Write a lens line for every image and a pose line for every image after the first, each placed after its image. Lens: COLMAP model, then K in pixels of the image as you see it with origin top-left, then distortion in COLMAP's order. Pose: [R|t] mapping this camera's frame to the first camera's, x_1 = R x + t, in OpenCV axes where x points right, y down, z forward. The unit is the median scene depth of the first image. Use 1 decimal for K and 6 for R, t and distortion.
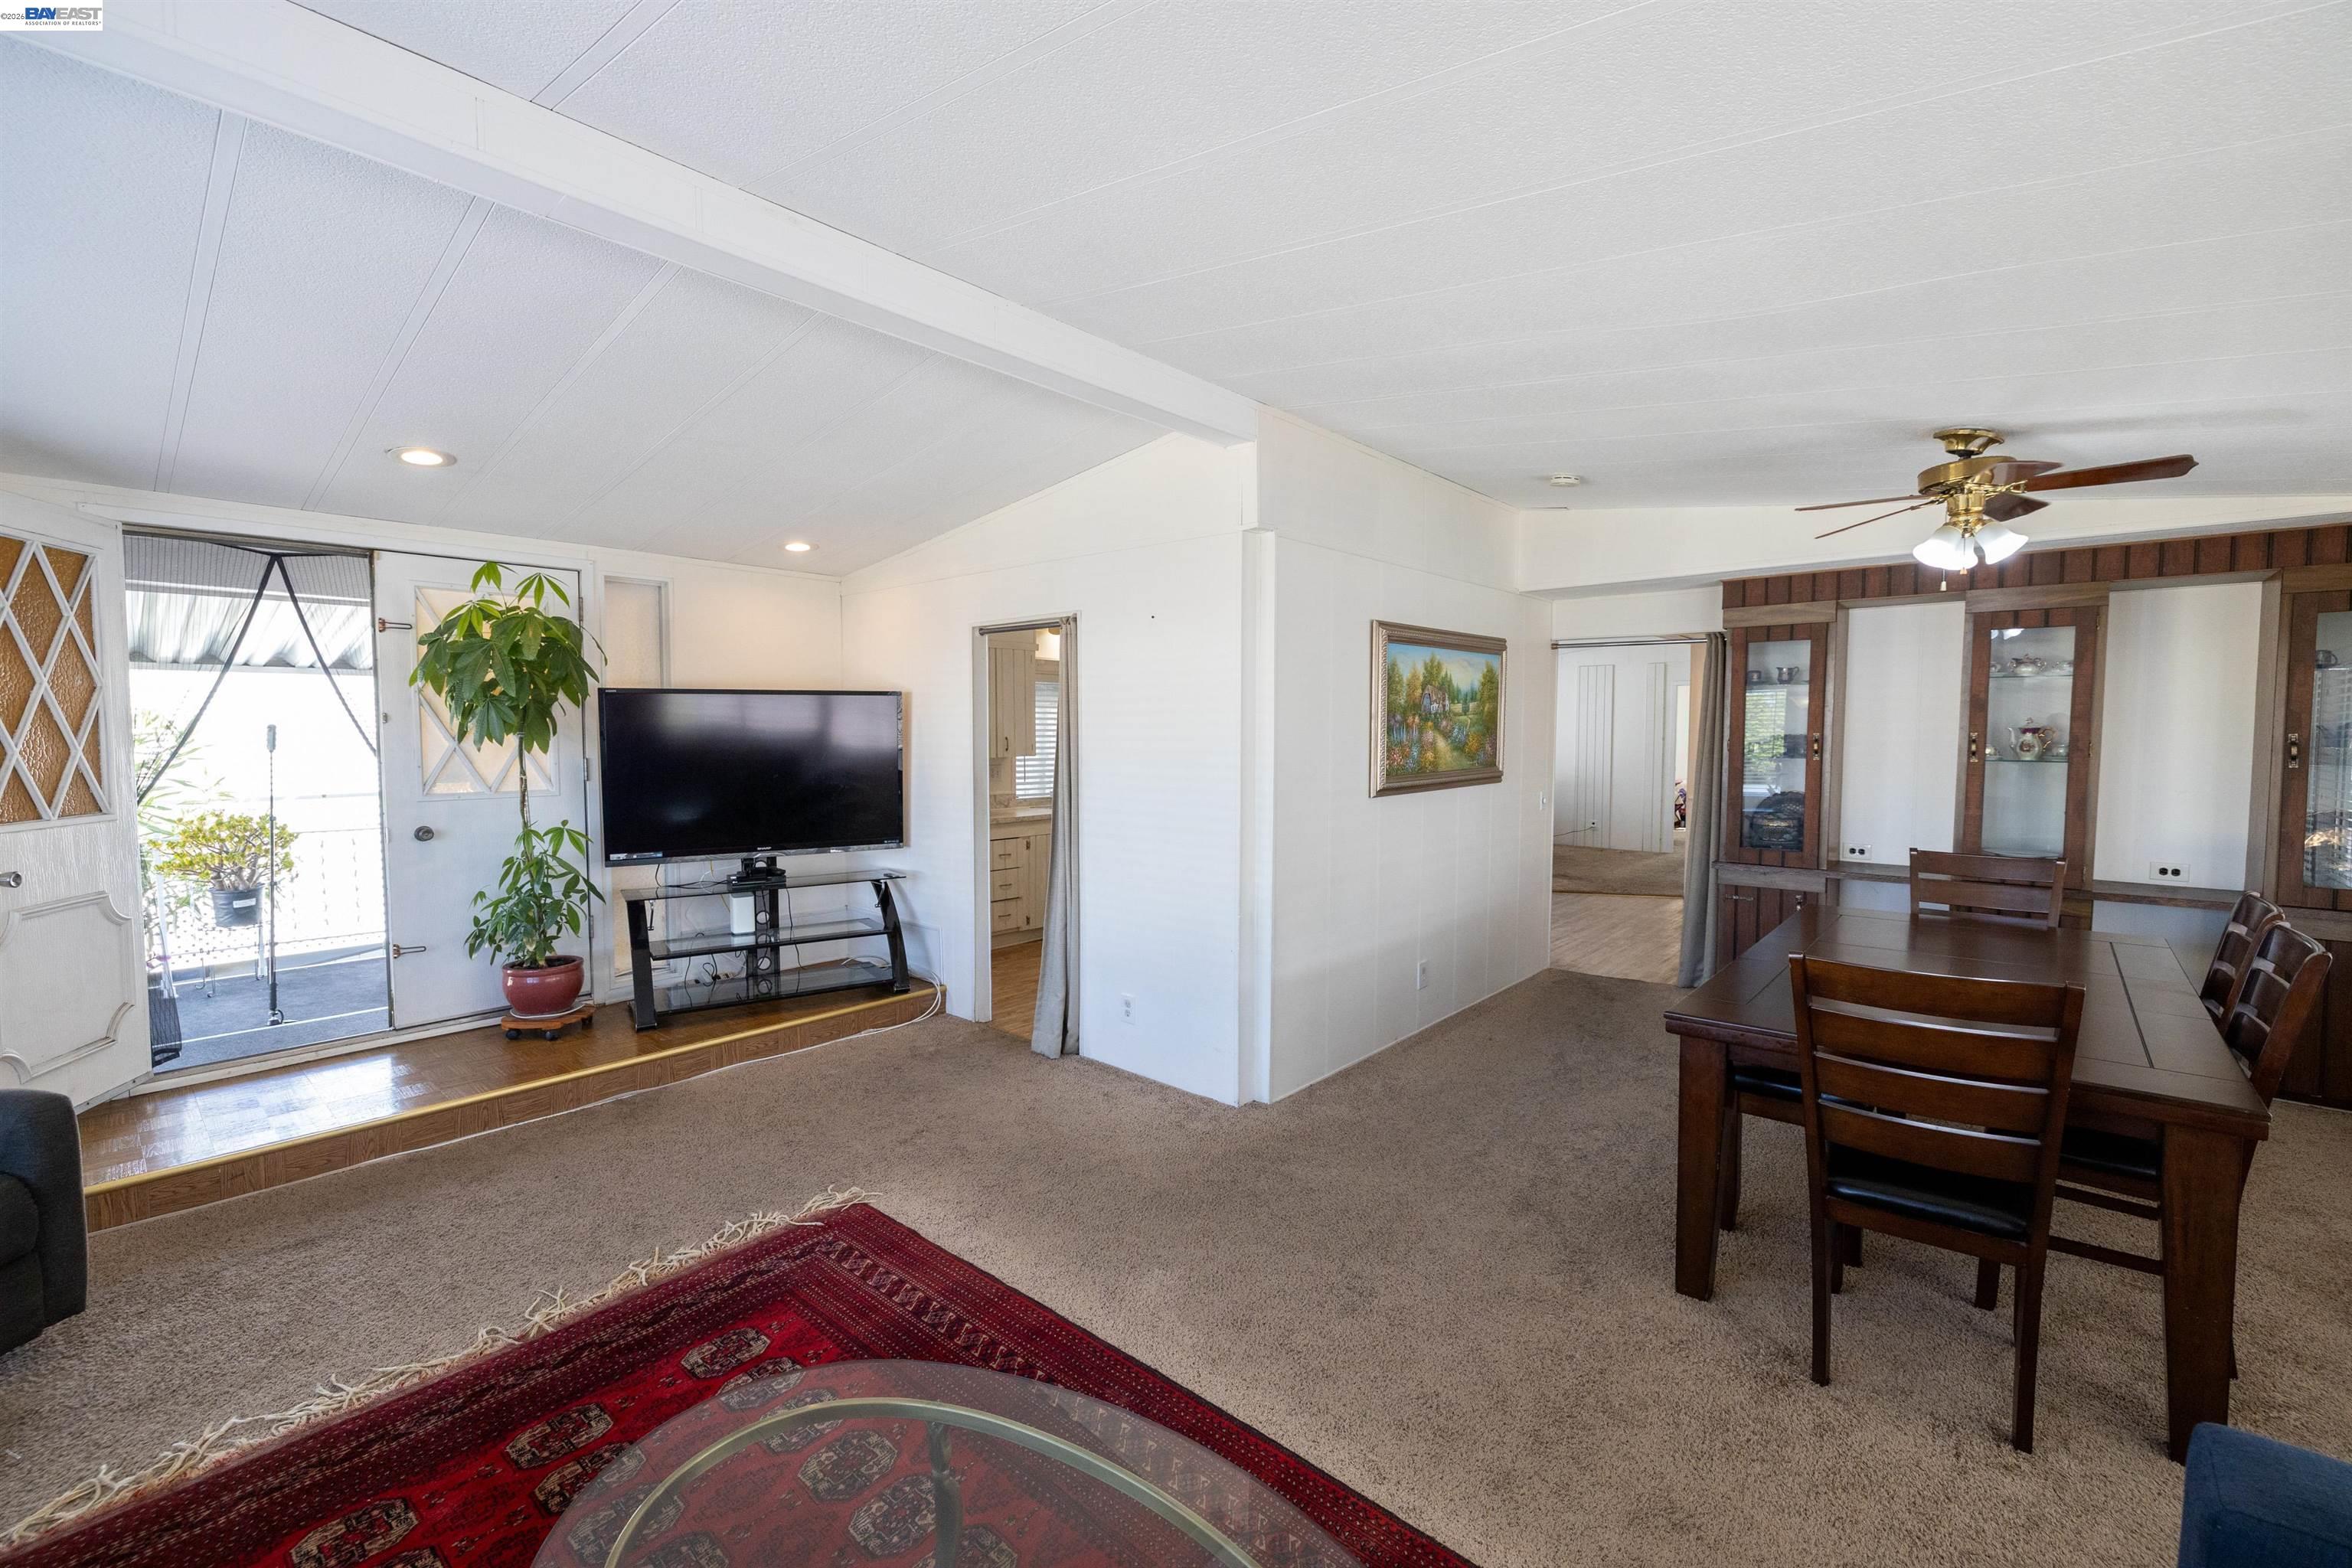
lens RADIAL K [[986.4, 0, 1165.8], [0, 986.4, 777.3], [0, 0, 1]] dist [0.000493, 0.000208]
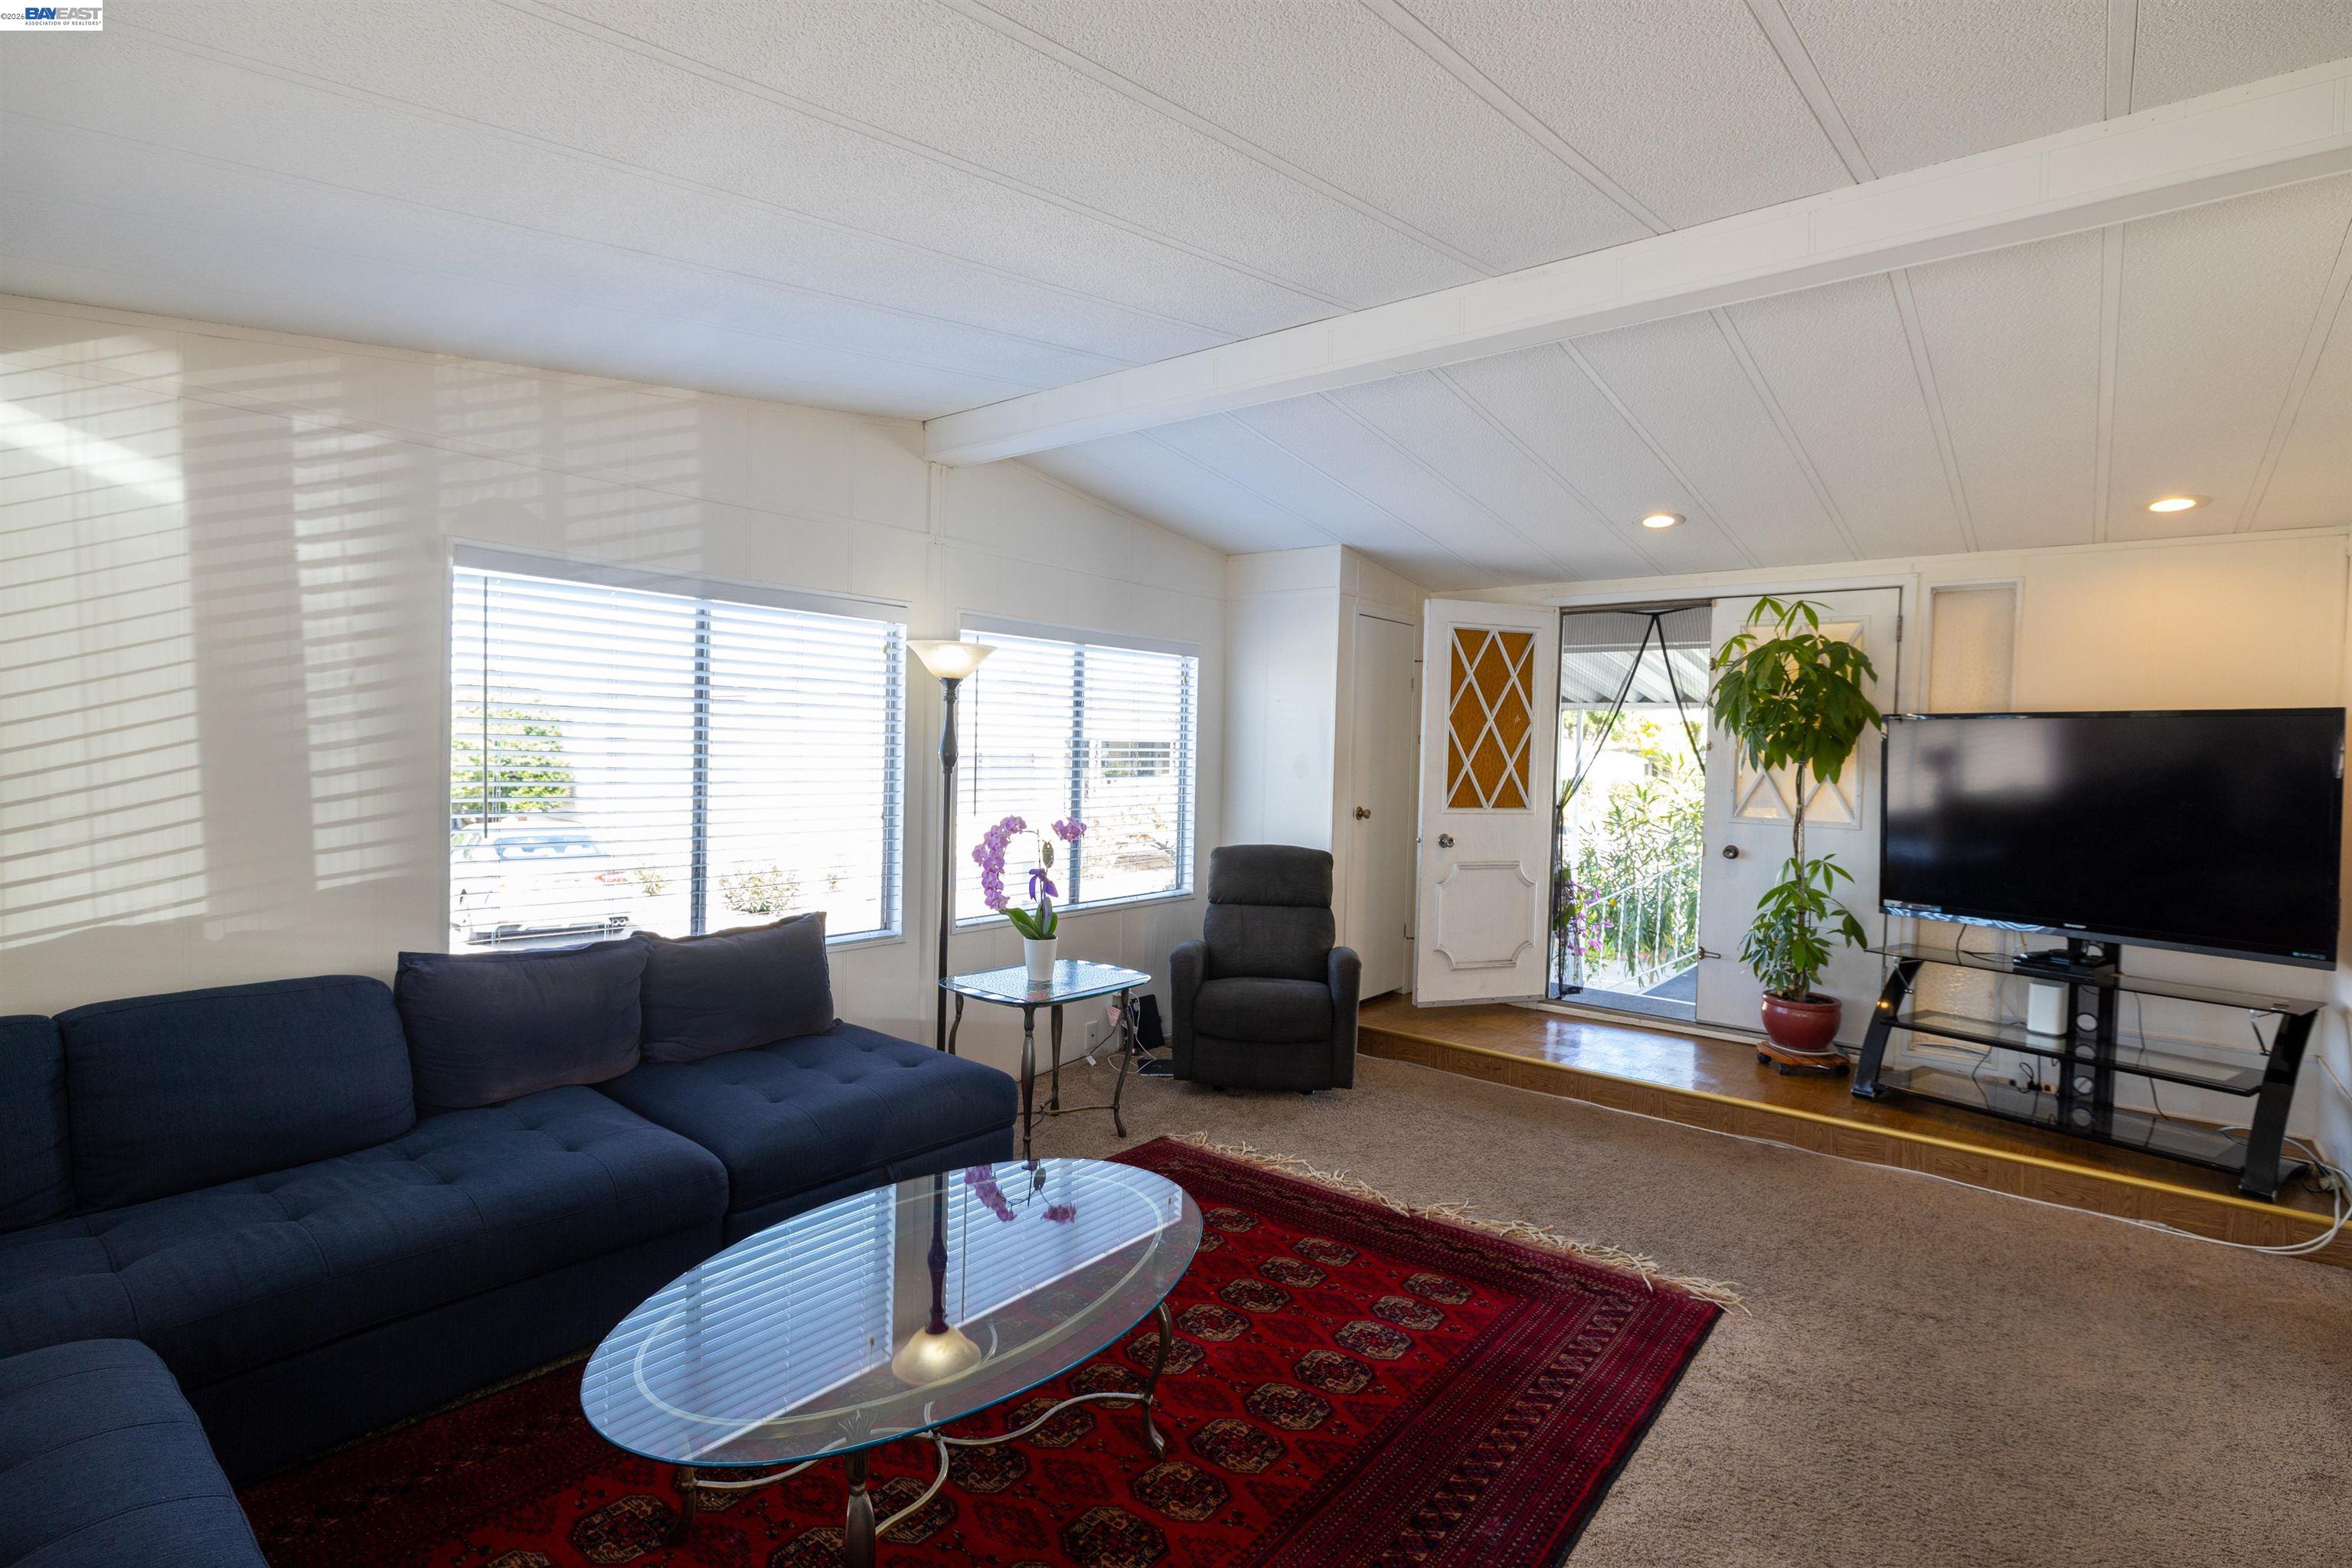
lens RADIAL K [[1131.3, 0, 1176.0], [0, 1131.3, 784.0], [0, 0, 1]] dist [-0.001207, -0.000087]
pose [[0.046053, 0.041902, -0.998060, 0.469979], [-0.072525, 0.996623, 0.038496, -0.021624], [0.996303, 0.070611, 0.048937, 0.325718]]
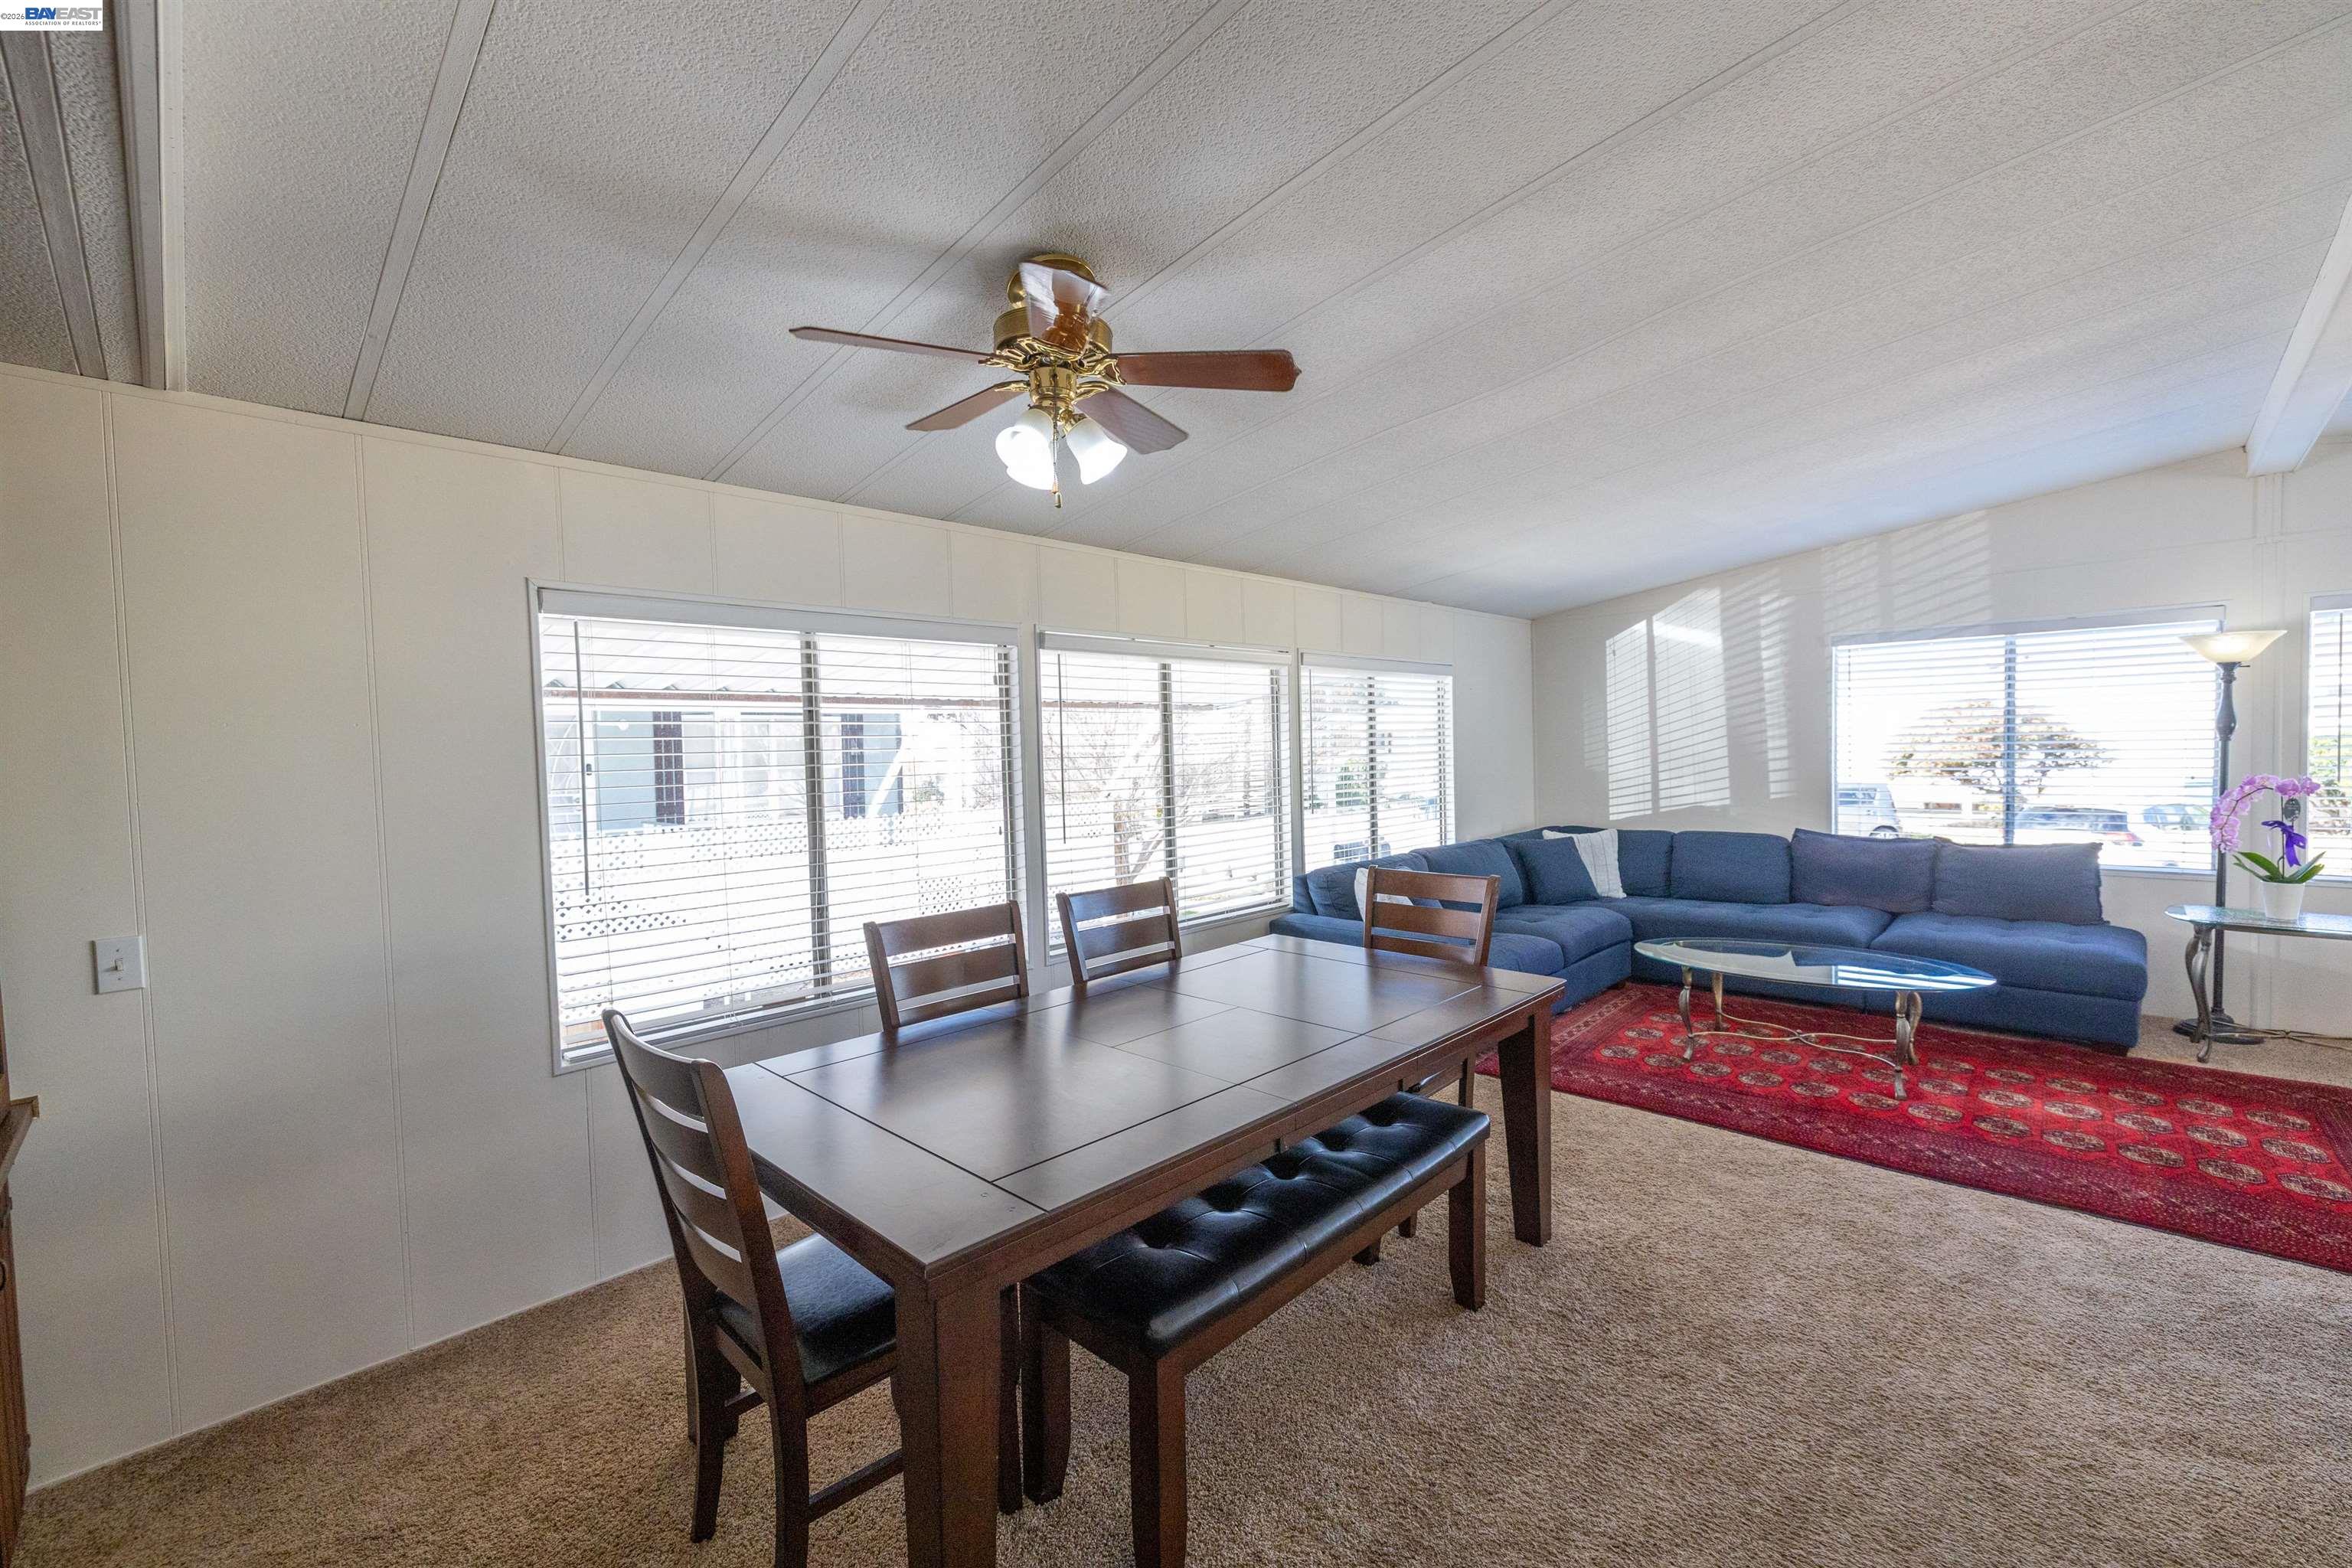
lens RADIAL K [[986.4, 0, 1165.8], [0, 986.4, 777.3], [0, 0, 1]] dist [0.000493, 0.000208]
pose [[-0.998083, 0.027035, 0.055673, 0.535988], [0.030994, 0.996958, 0.071519, -0.049295], [-0.053570, 0.073108, -0.995884, 1.290880]]
